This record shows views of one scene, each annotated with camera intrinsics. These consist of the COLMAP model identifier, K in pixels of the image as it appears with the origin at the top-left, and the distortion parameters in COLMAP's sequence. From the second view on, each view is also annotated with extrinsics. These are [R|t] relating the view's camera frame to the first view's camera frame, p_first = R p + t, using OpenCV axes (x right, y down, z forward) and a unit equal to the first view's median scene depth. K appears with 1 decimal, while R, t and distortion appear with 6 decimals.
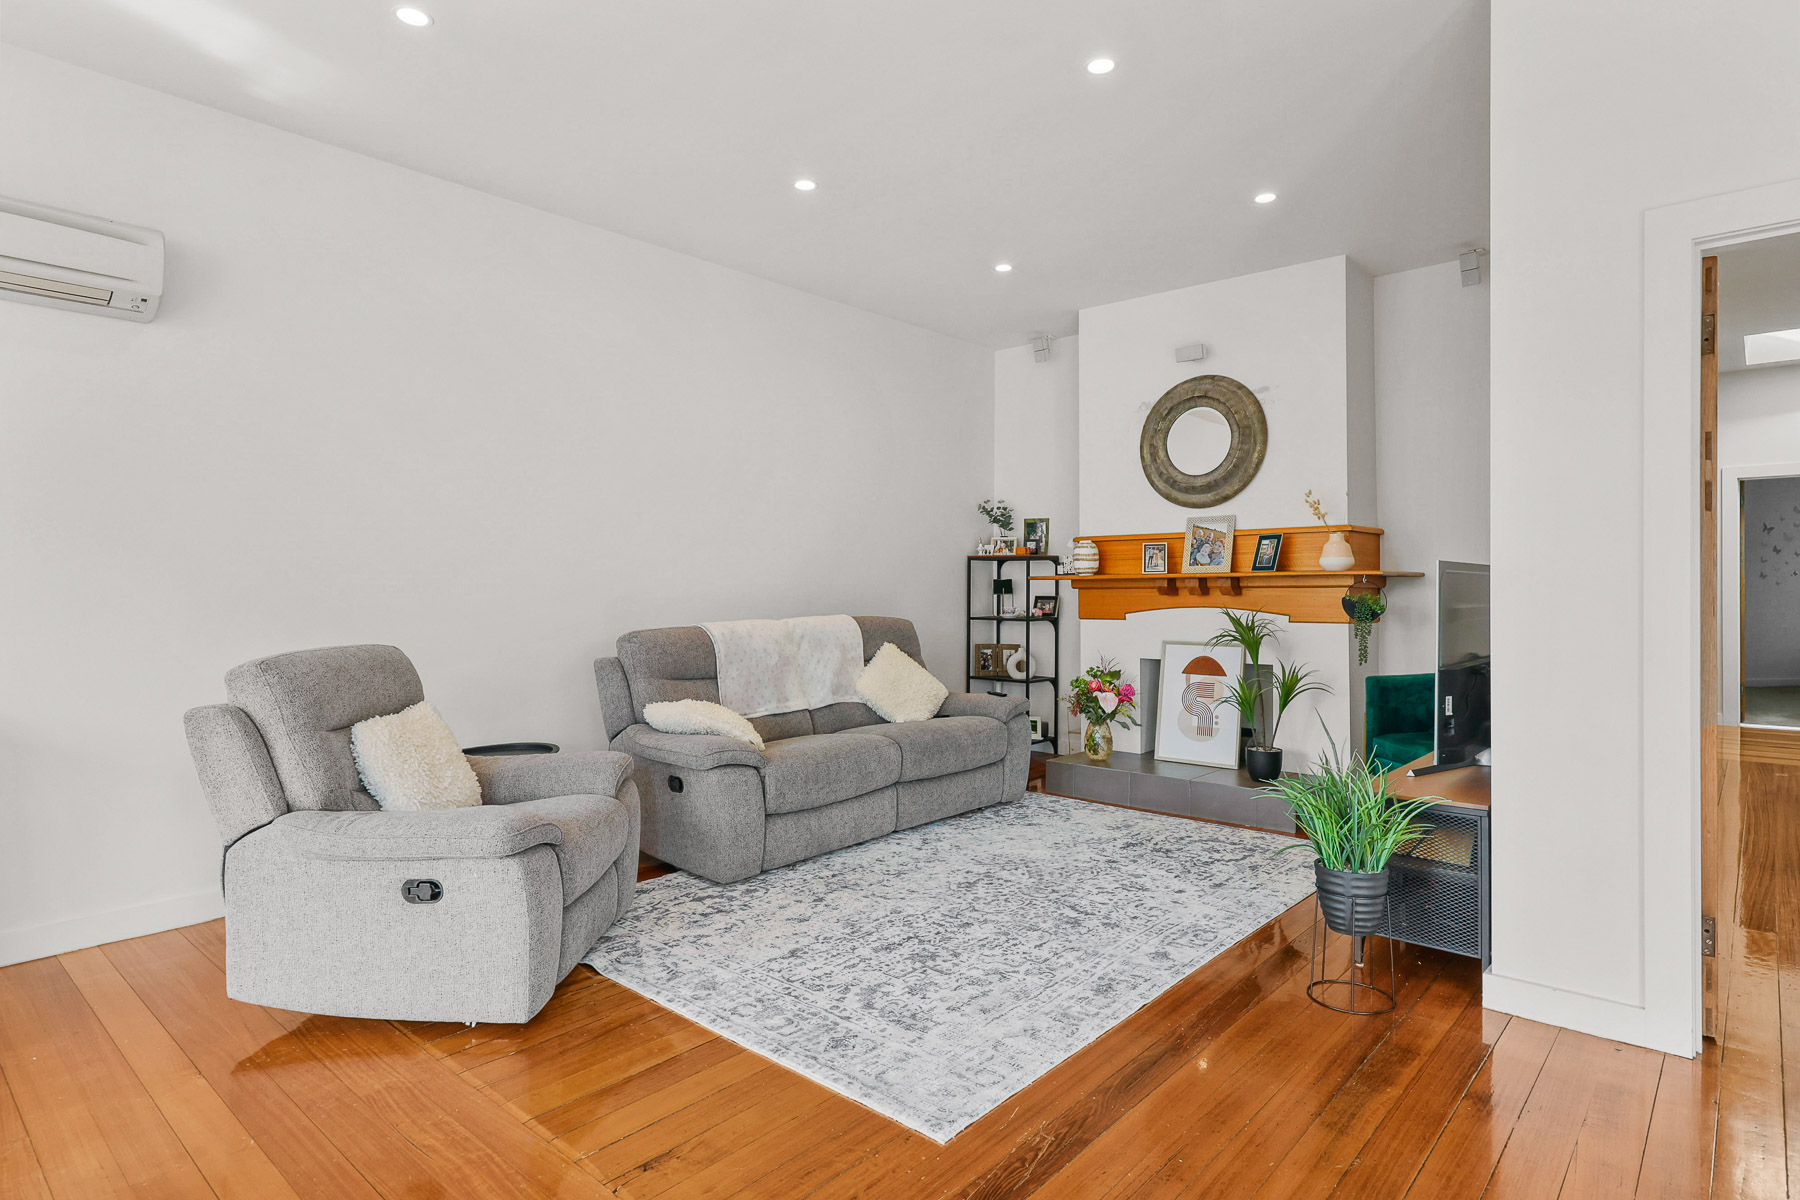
lens RADIAL K [[977.3, 0, 898.3], [0, 977.3, 588.1], [0, 0, 1]] dist [-0.001954, 0.000176]
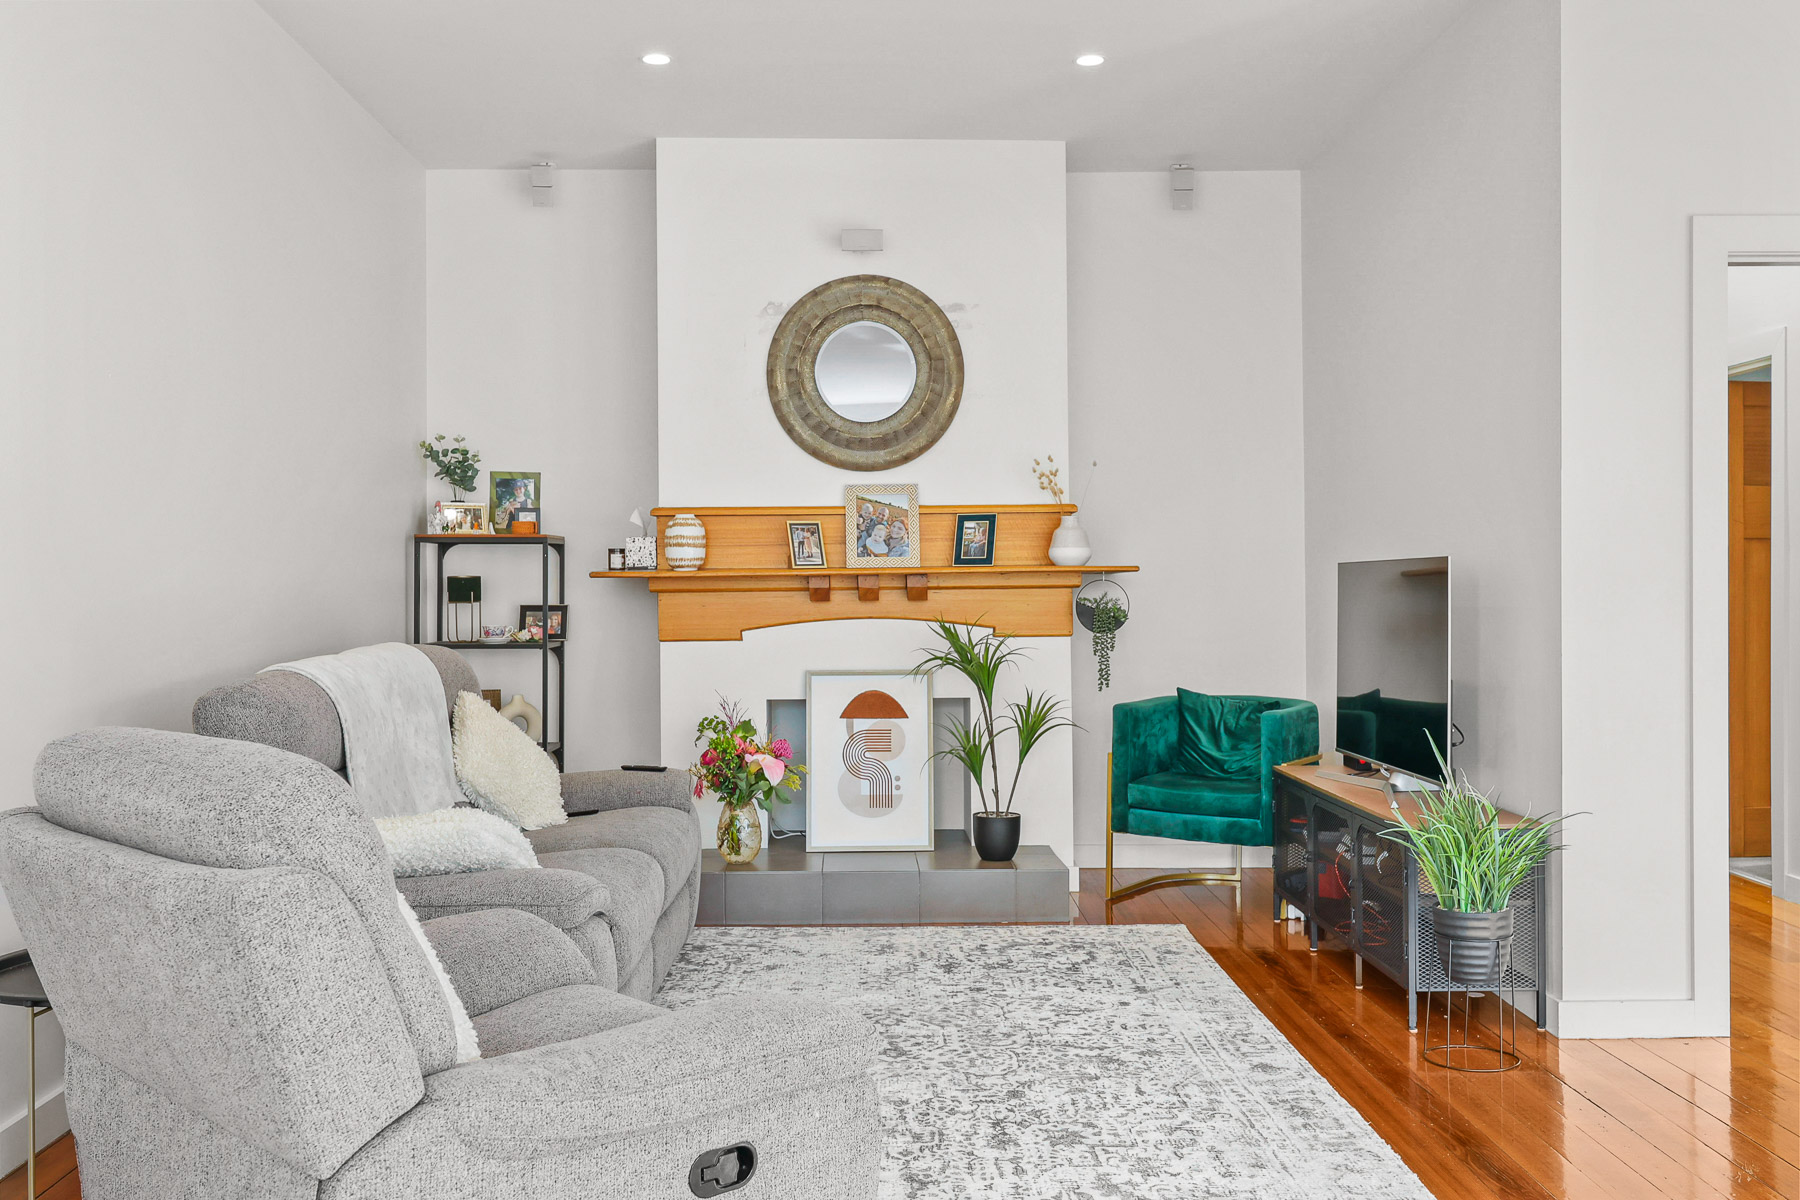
lens RADIAL K [[1722.9, 0, 899.7], [0, 1722.9, 601.2], [0, 0, 1]] dist [-0.000735, 0.000000]
pose [[0.729462, -0.009832, 0.683951, -0.487002], [0.005378, 0.999948, 0.008640, -0.002476], [-0.684000, -0.002624, 0.729477, 0.117059]]
